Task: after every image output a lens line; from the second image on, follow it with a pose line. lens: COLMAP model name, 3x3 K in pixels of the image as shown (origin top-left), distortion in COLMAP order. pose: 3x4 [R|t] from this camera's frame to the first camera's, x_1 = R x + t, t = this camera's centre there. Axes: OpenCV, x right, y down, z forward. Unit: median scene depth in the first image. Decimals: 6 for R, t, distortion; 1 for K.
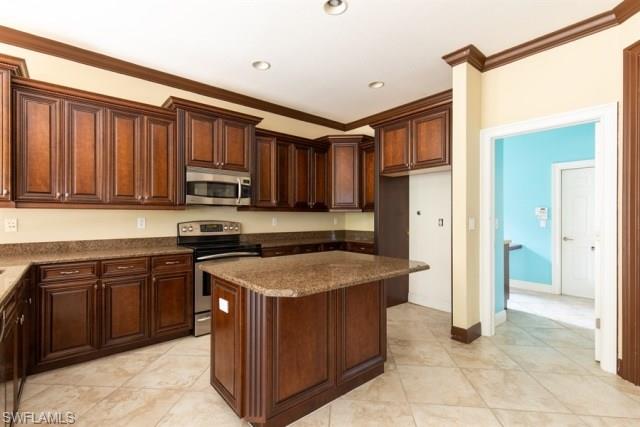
lens RADIAL K [[299.8, 0, 317.0], [0, 299.8, 214.3], [0, 0, 1]] dist [0.016353, -0.000952]
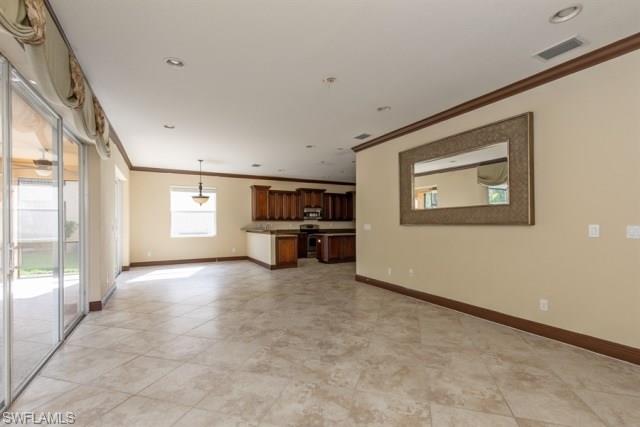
lens RADIAL K [[299.8, 0, 323.4], [0, 299.8, 222.4], [0, 0, 1]] dist [0.016353, -0.000952]
pose [[0.983059, -0.002755, -0.183267, 0.338768], [0.003931, 0.999974, 0.006054, -0.016446], [0.183246, -0.006671, 0.983045, -1.961199]]
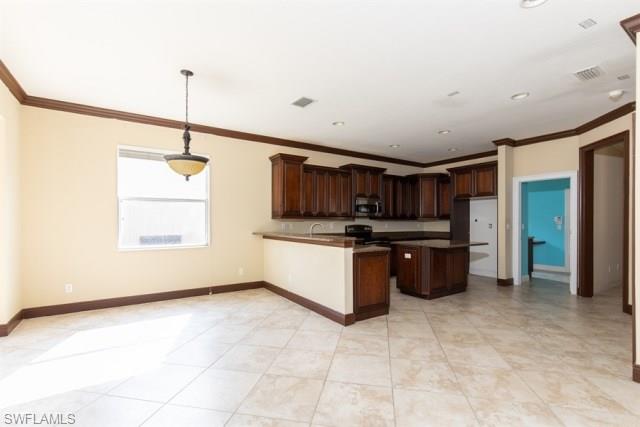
lens RADIAL K [[299.8, 0, 320.4], [0, 299.8, 222.1], [0, 0, 1]] dist [0.016353, -0.000952]
pose [[0.994796, 0.001009, -0.101883, -0.412278], [-0.000430, 0.999984, 0.005703, -0.006401], [0.101888, -0.005630, 0.994780, -0.885004]]
